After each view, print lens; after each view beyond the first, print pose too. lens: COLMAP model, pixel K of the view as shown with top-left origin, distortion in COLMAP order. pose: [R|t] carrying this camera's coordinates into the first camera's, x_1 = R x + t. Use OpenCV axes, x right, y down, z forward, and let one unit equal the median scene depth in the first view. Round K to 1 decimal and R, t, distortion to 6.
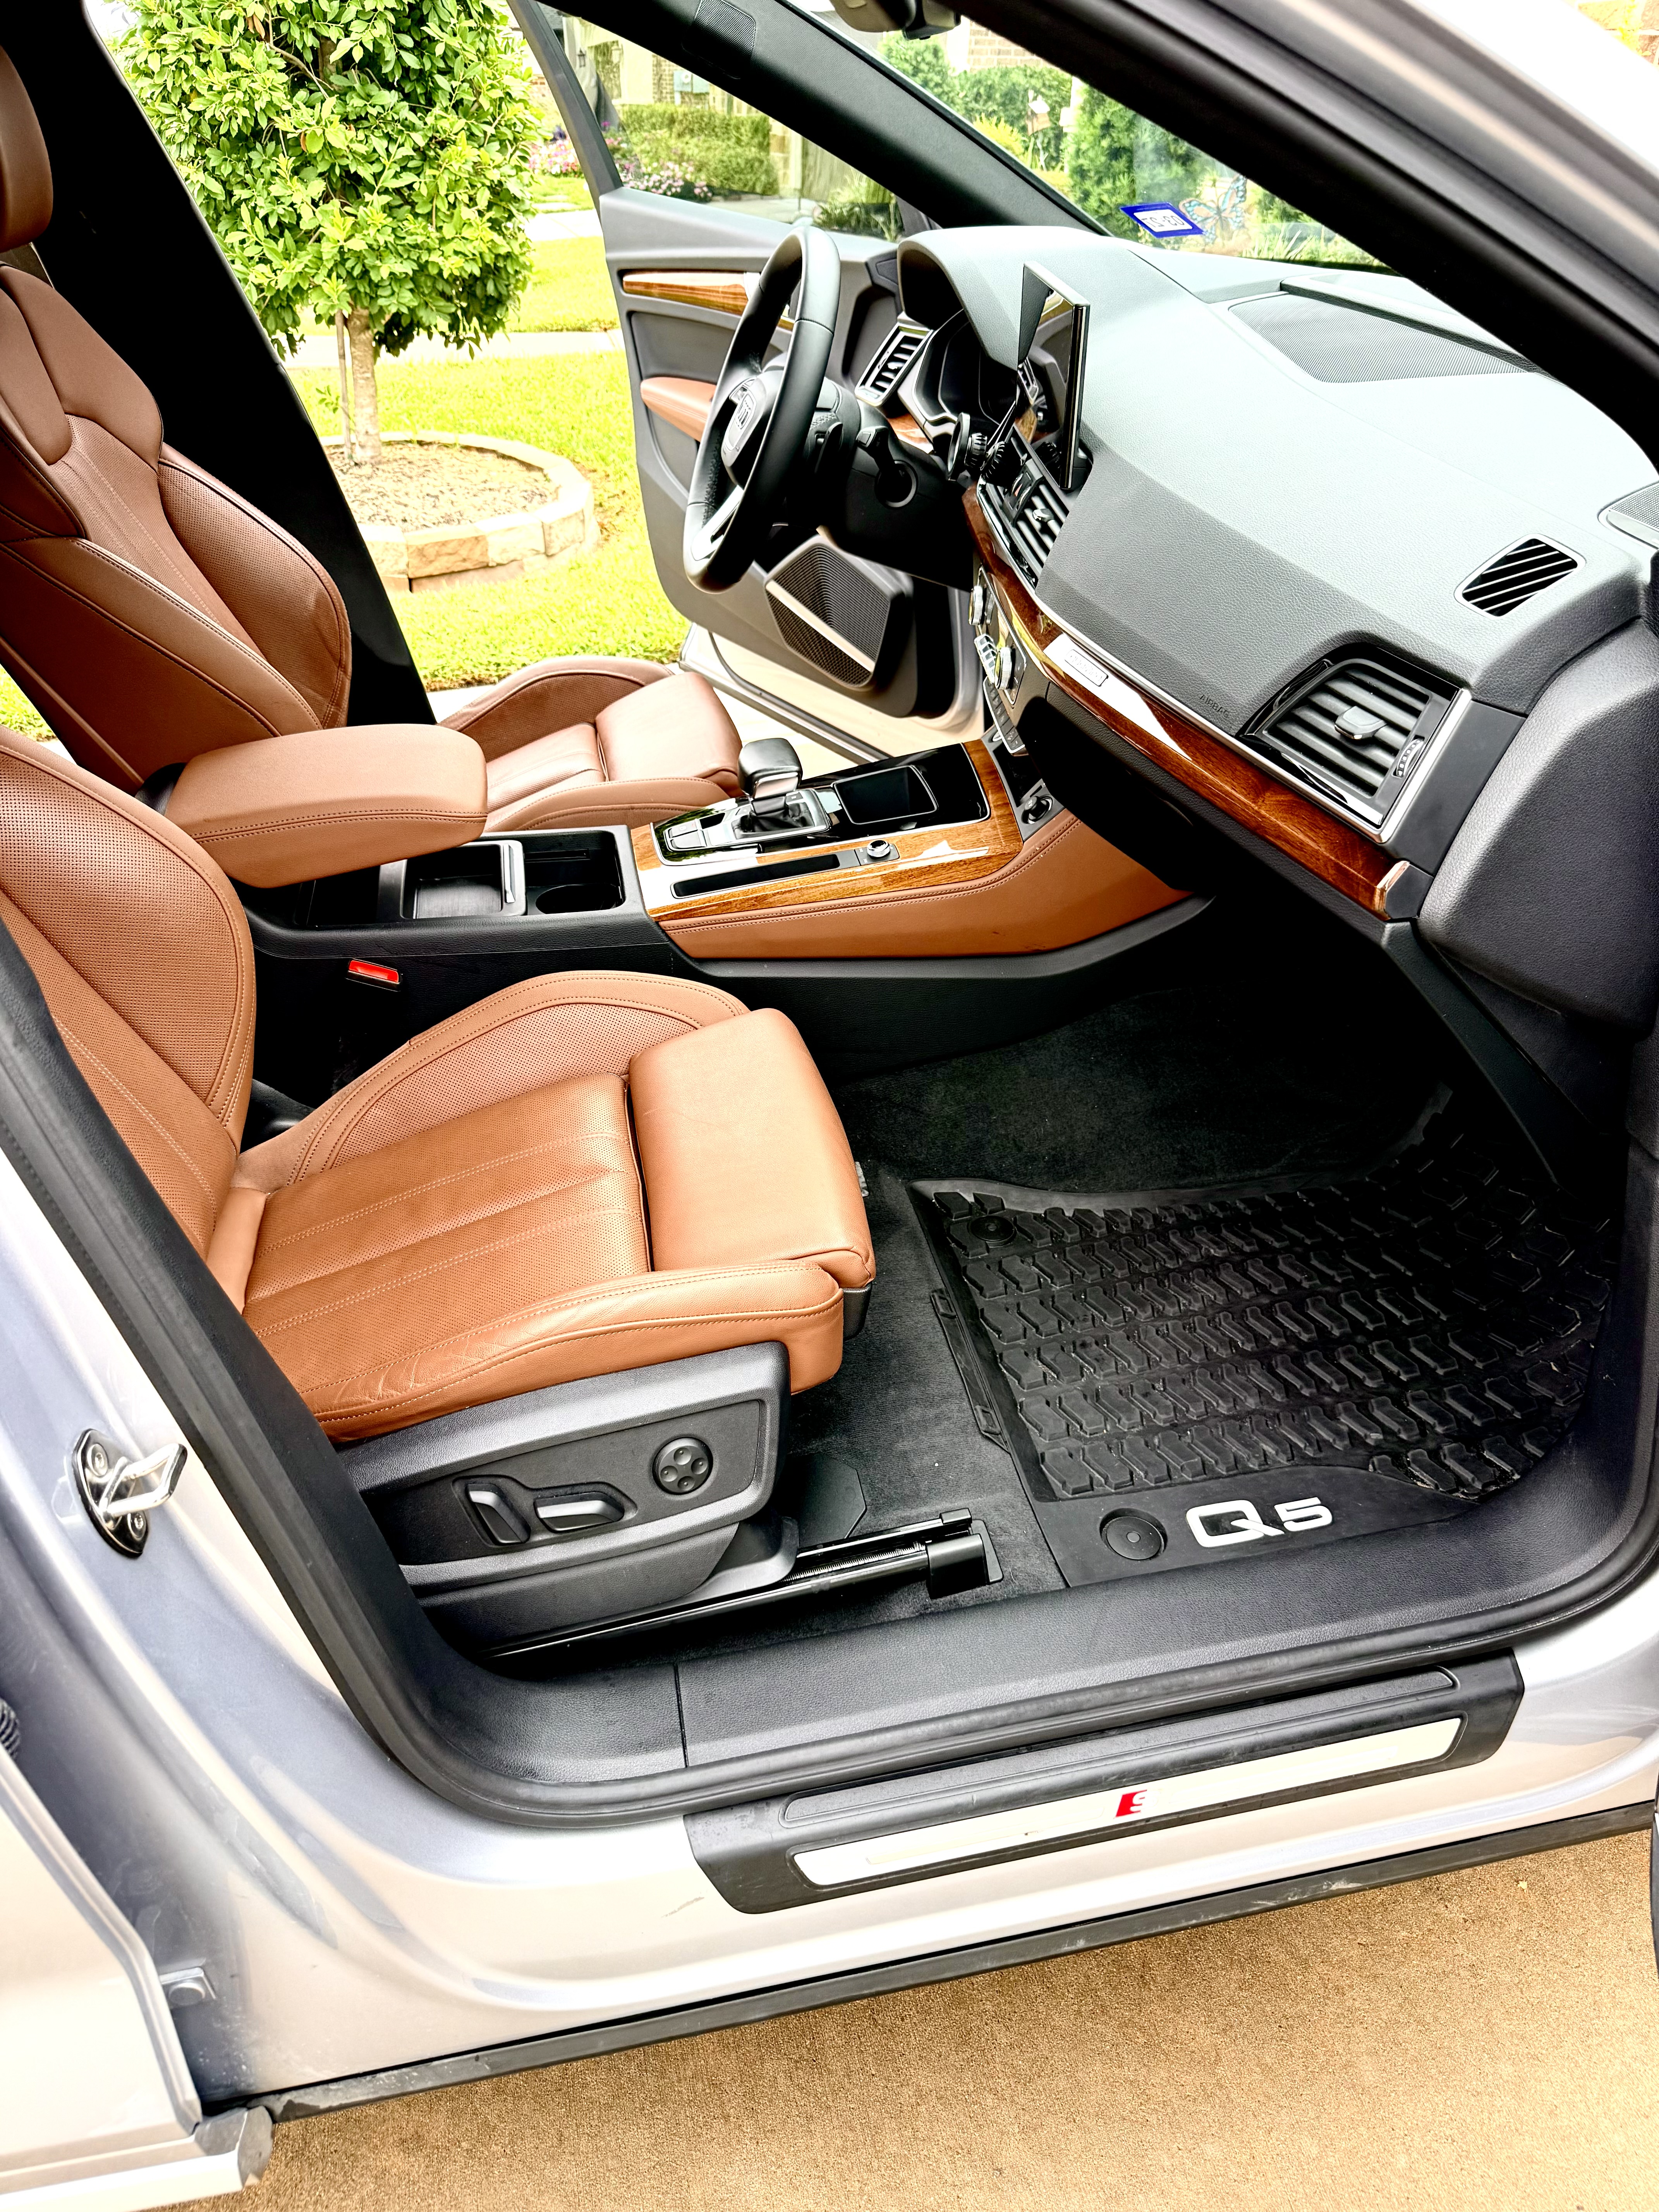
lens RADIAL K [[1581.5, 0, 829.5], [0, 1581.5, 1106.0], [0, 0, 1]] dist [0.000306, -0.010620]
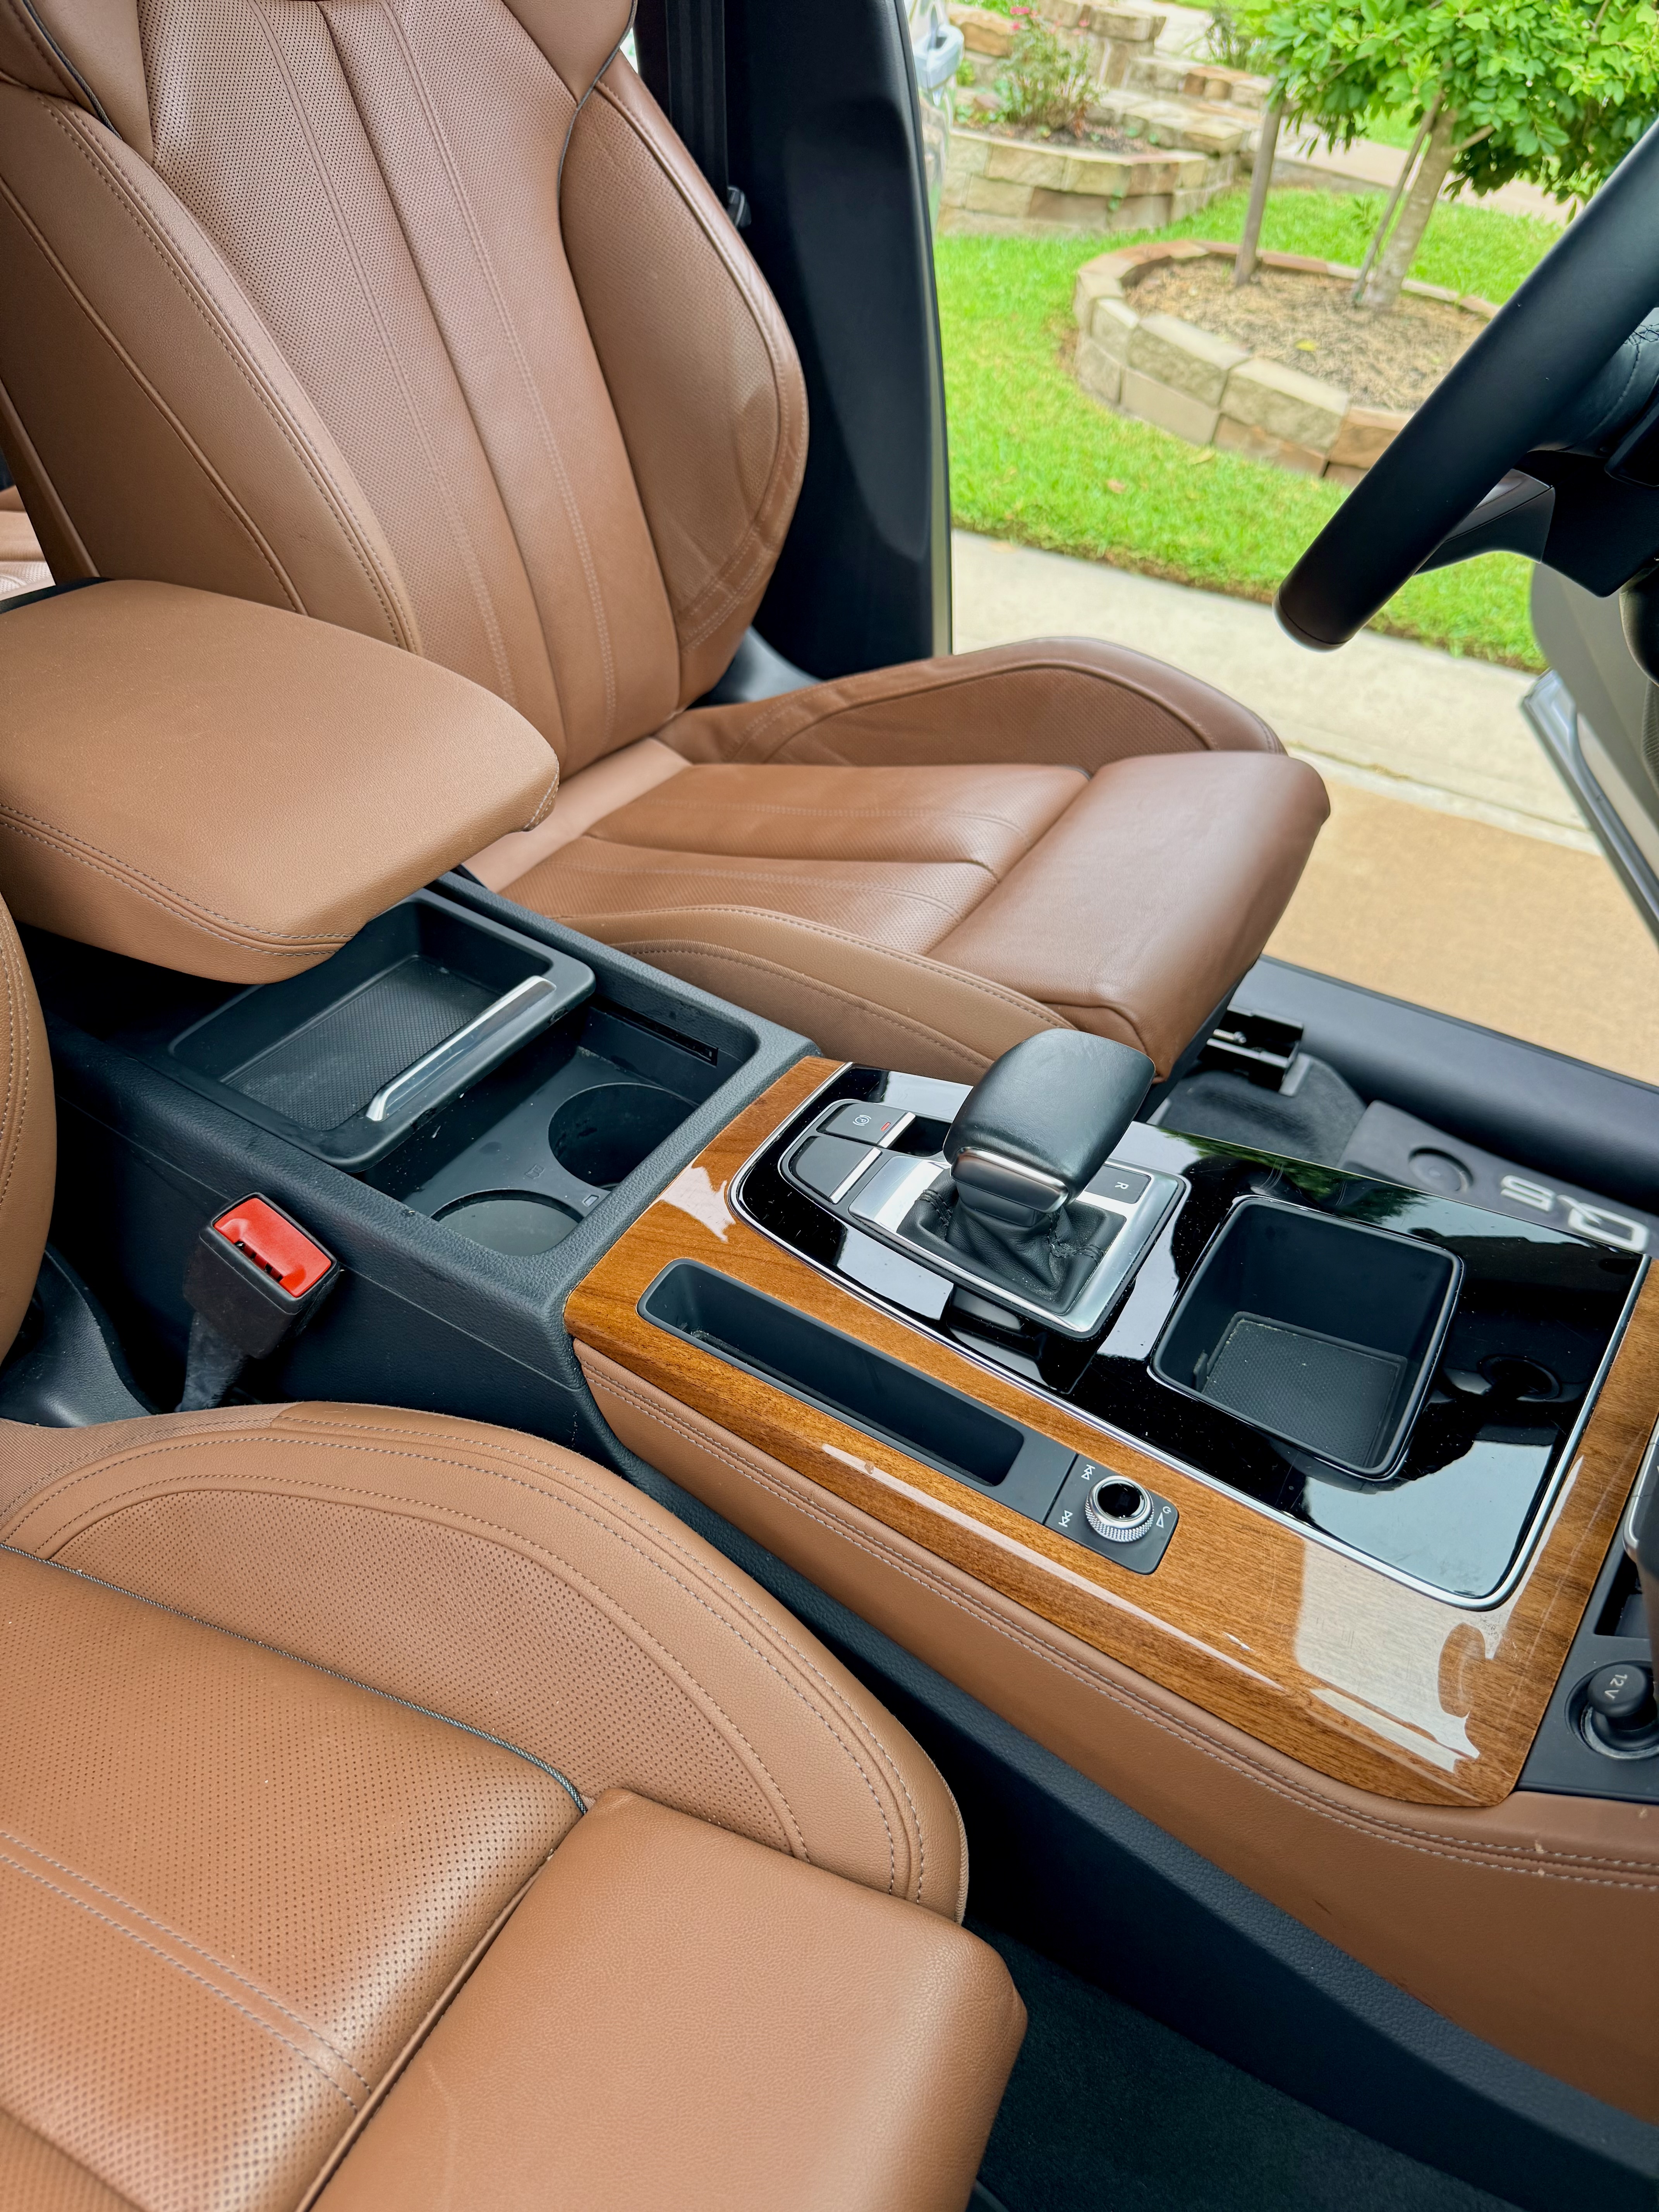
lens RADIAL K [[1581.5, 0, 829.5], [0, 1581.5, 1106.0], [0, 0, 1]] dist [0.000306, -0.010620]
pose [[0.770160, 0.488733, -0.409870, 0.024784], [-0.456420, 0.871135, 0.181121, -0.084590], [0.445572, 0.047581, 0.893981, 0.204702]]
